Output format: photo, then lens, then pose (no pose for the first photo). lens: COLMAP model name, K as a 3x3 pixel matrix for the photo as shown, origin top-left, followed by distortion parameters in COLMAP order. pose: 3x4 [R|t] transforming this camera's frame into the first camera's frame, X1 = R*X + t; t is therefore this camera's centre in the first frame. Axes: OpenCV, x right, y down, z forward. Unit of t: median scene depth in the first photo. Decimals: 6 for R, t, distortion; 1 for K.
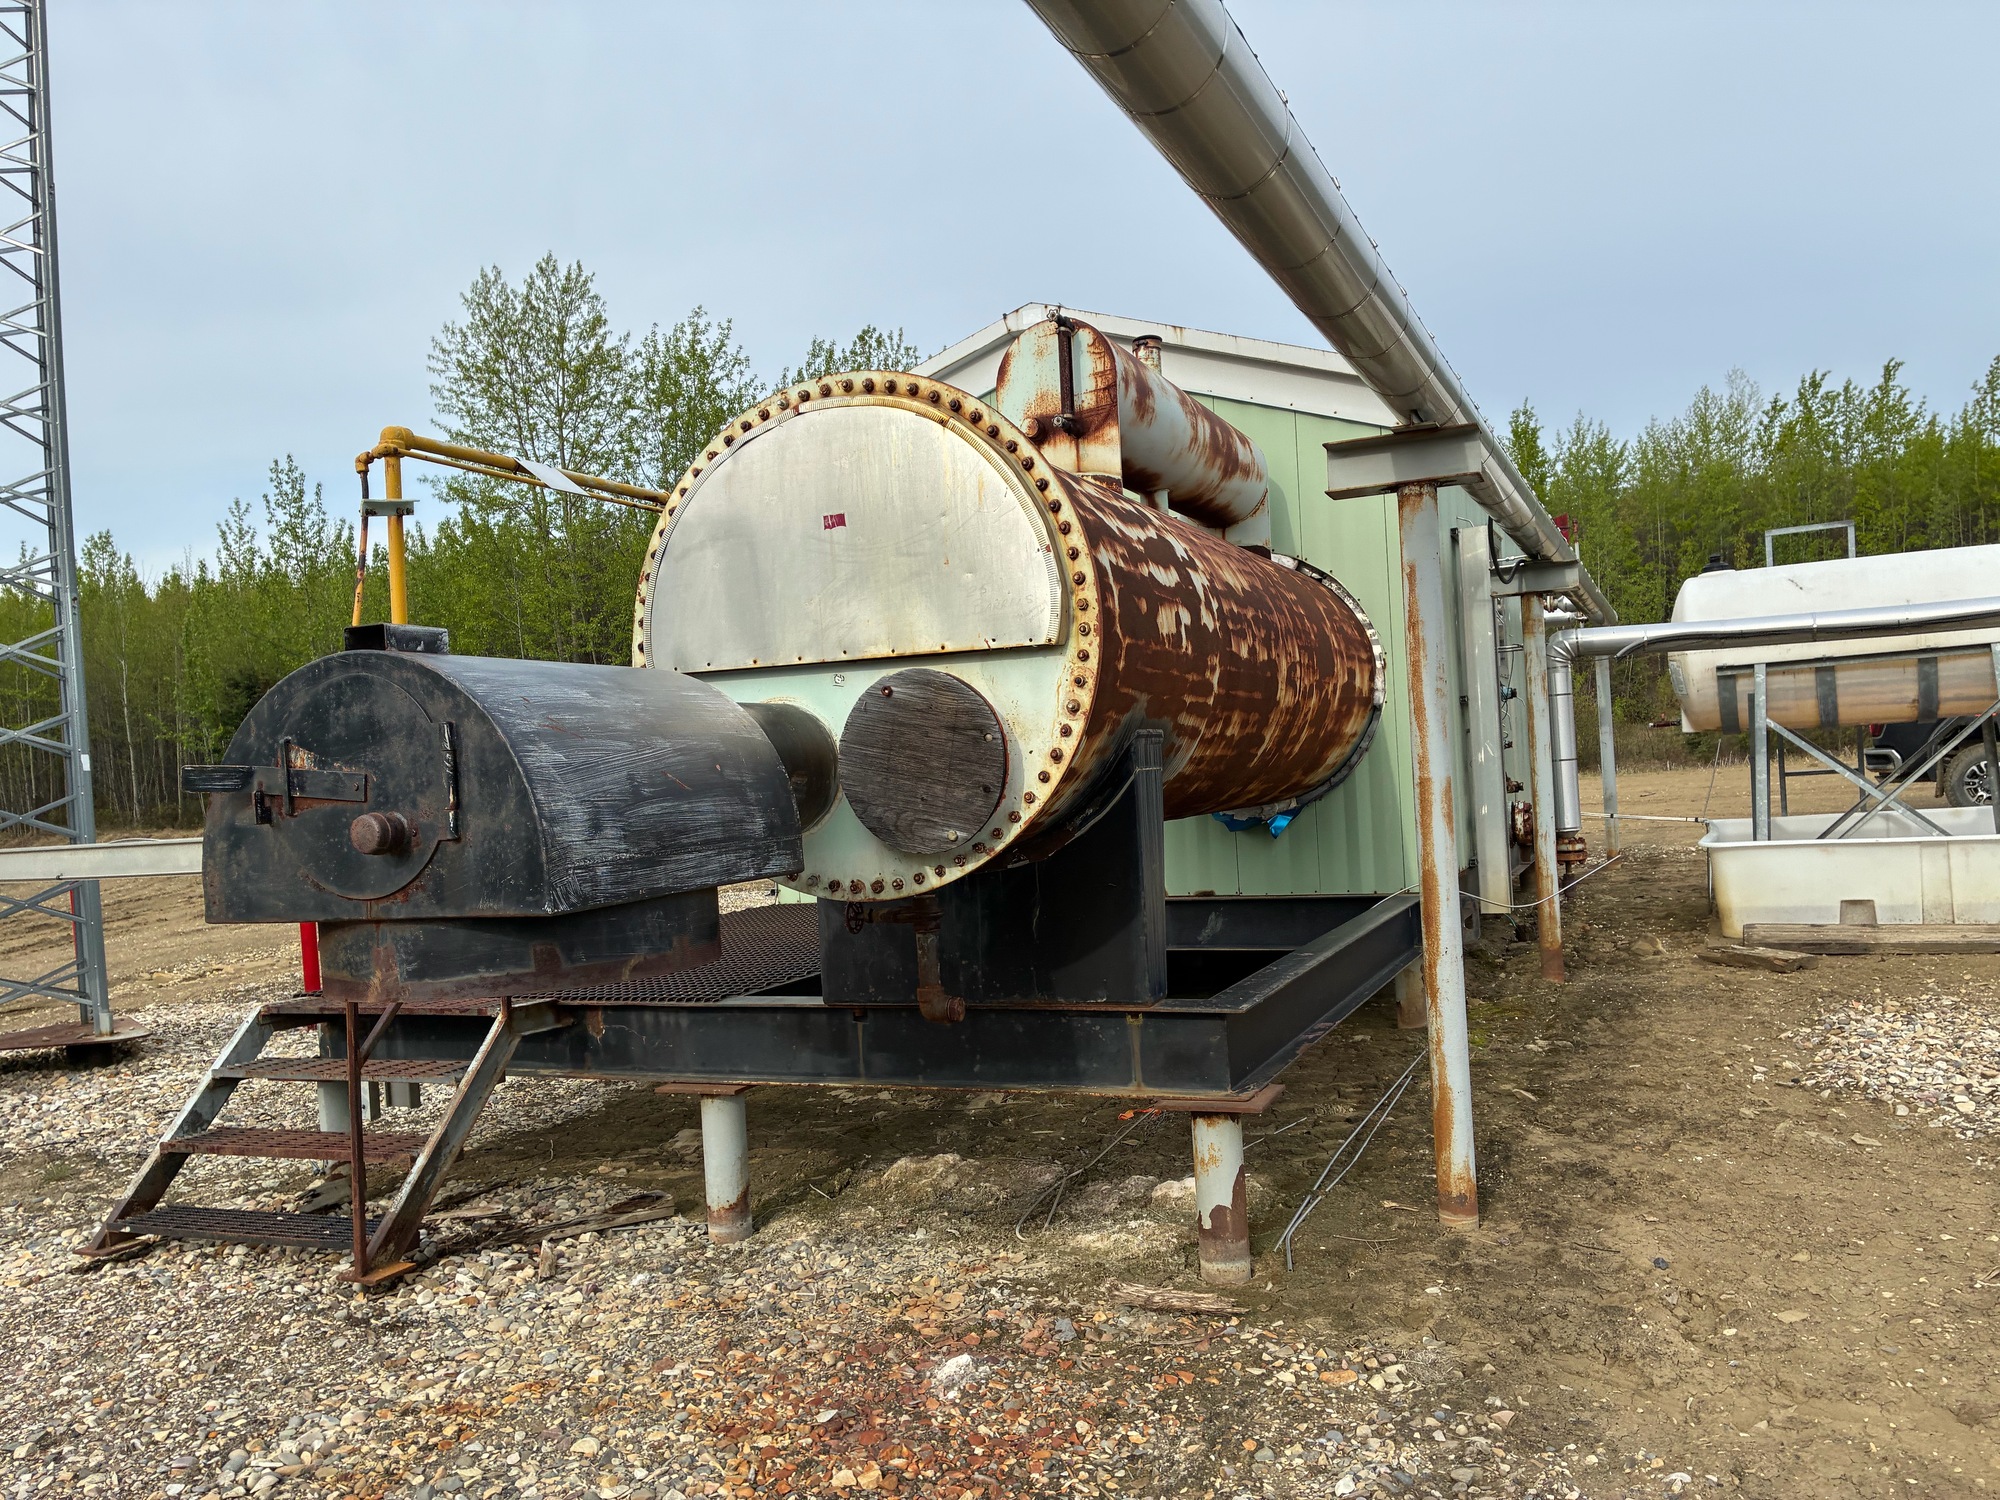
lens RADIAL K [[1518.3, 0, 1027.6], [0, 1518.3, 774.1], [0, 0, 1]] dist [0.049802, -0.059762]
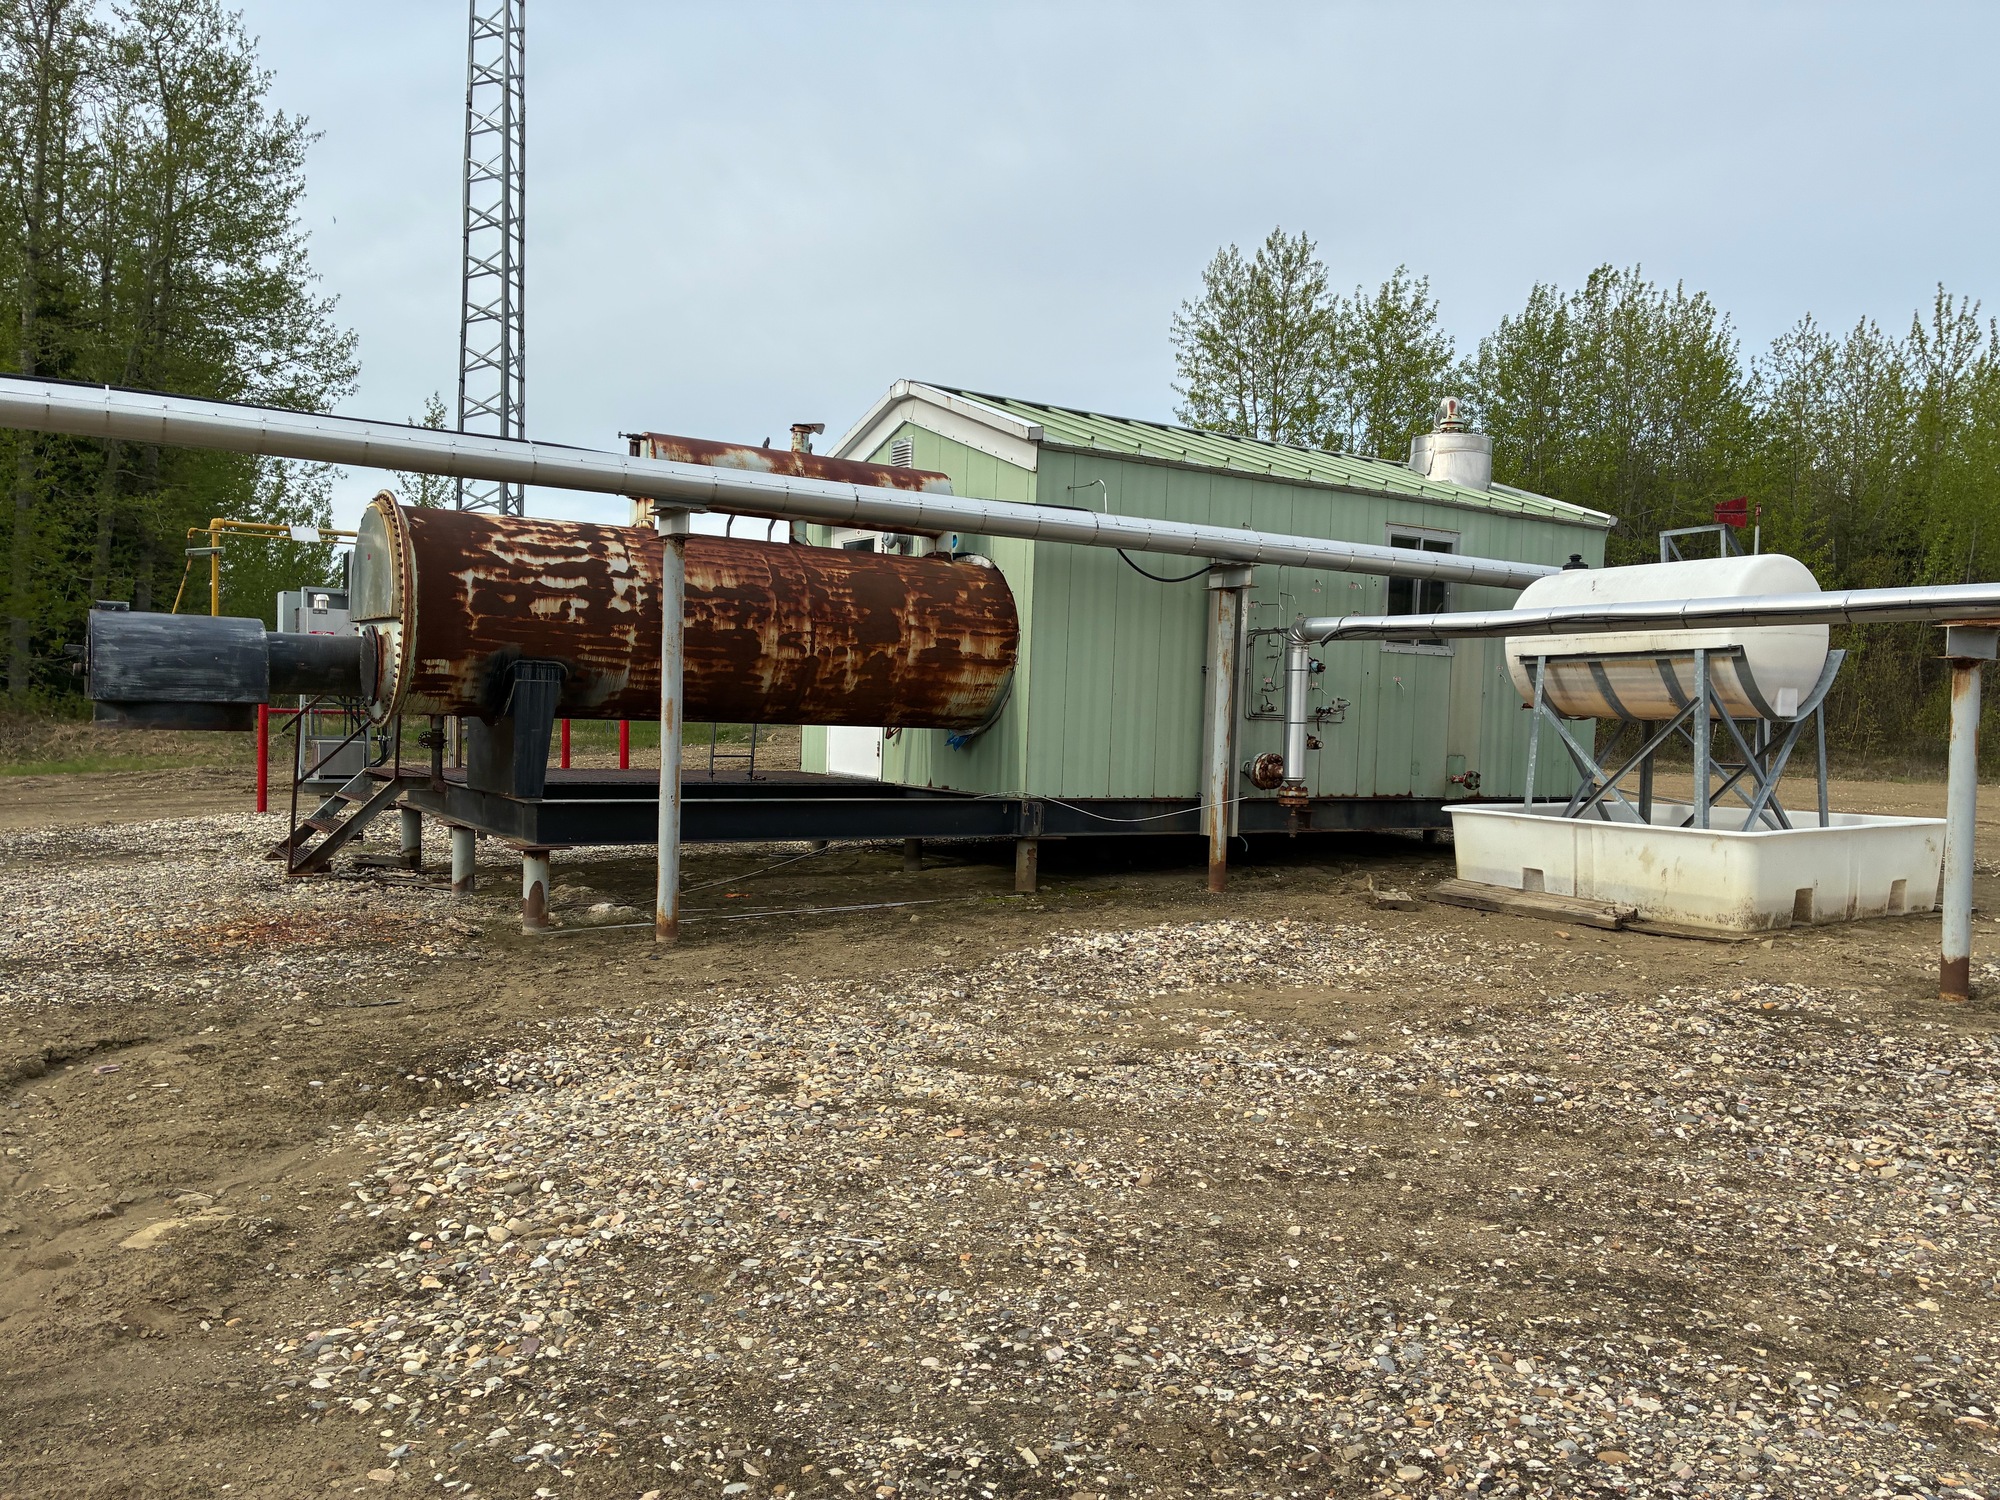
lens RADIAL K [[1501.5, 0, 1012.5], [0, 1501.5, 756.6], [0, 0, 1]] dist [0.053883, -0.064487]
pose [[0.833943, 0.100265, -0.542665, 1.313147], [-0.081067, 0.994946, 0.059251, -0.056128], [0.545864, -0.005420, 0.837856, -0.241685]]
